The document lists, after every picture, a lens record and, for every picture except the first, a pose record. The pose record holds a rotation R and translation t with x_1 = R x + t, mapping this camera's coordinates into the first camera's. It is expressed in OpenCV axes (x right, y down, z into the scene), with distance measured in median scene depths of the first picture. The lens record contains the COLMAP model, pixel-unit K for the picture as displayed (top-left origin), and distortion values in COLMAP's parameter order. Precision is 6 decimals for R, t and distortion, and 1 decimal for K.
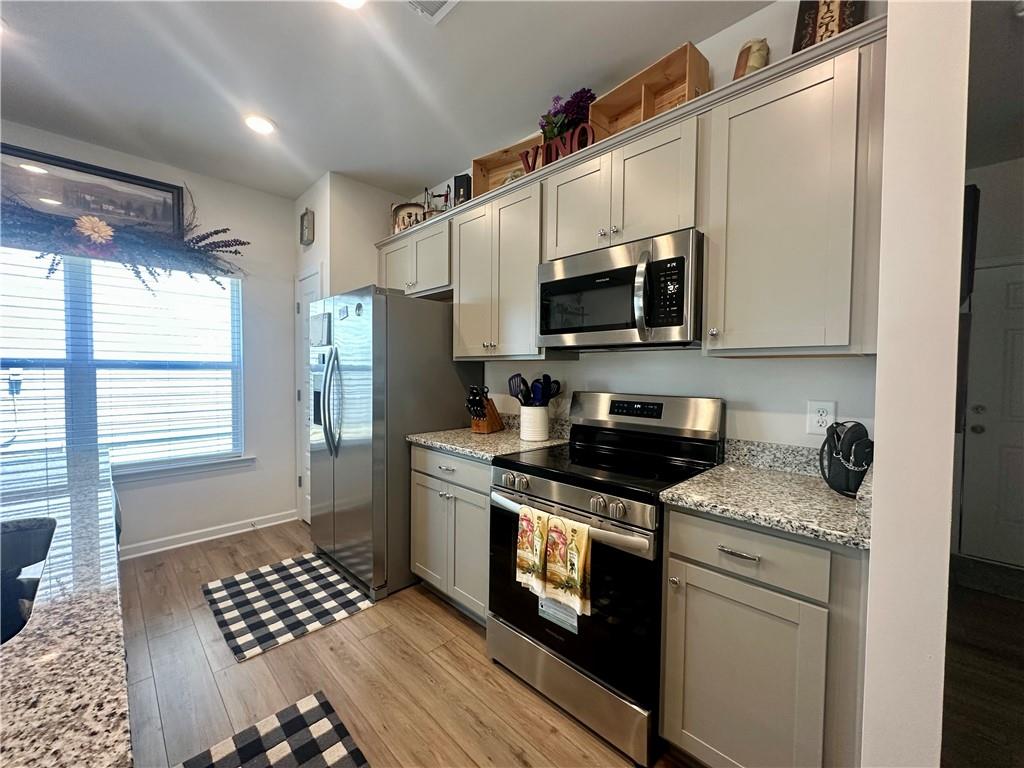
lens RADIAL K [[408.6, 0, 512.0], [0, 408.6, 384.0], [0, 0, 1]] dist [-0.002609, 0.000027]
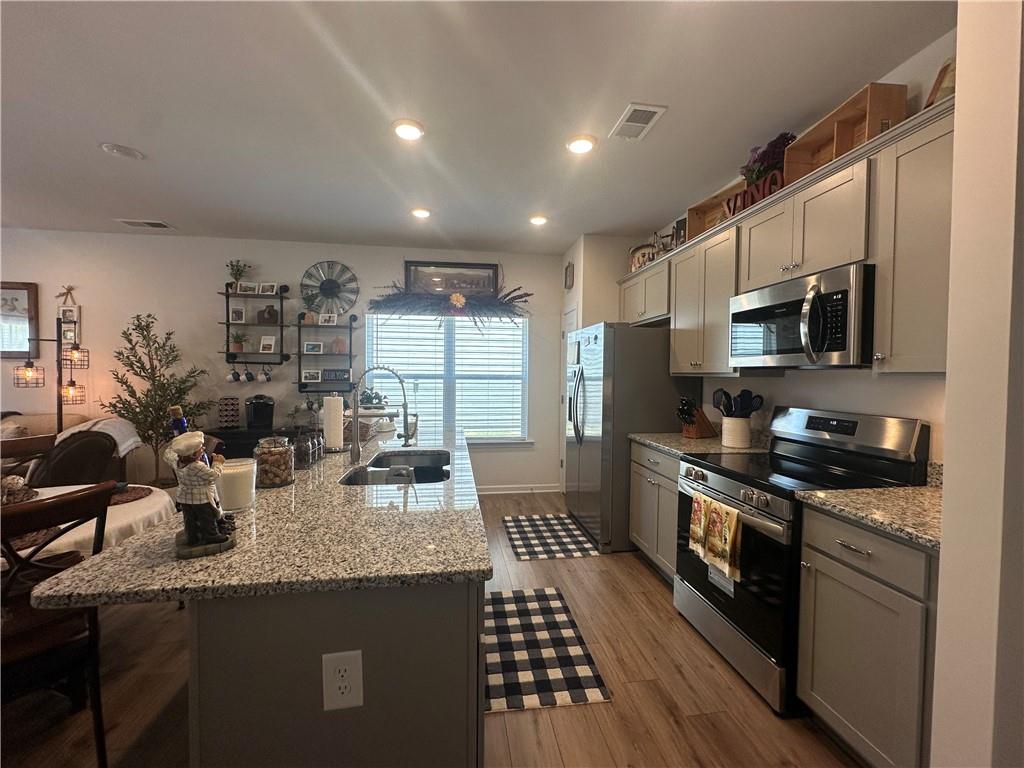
lens RADIAL K [[408.6, 0, 512.0], [0, 408.6, 384.0], [0, 0, 1]] dist [-0.002609, 0.000027]
pose [[0.802210, 0.013820, -0.596882, 0.248678], [-0.021938, 0.999739, -0.006337, -0.018468], [0.596638, 0.018177, 0.802304, -0.304322]]
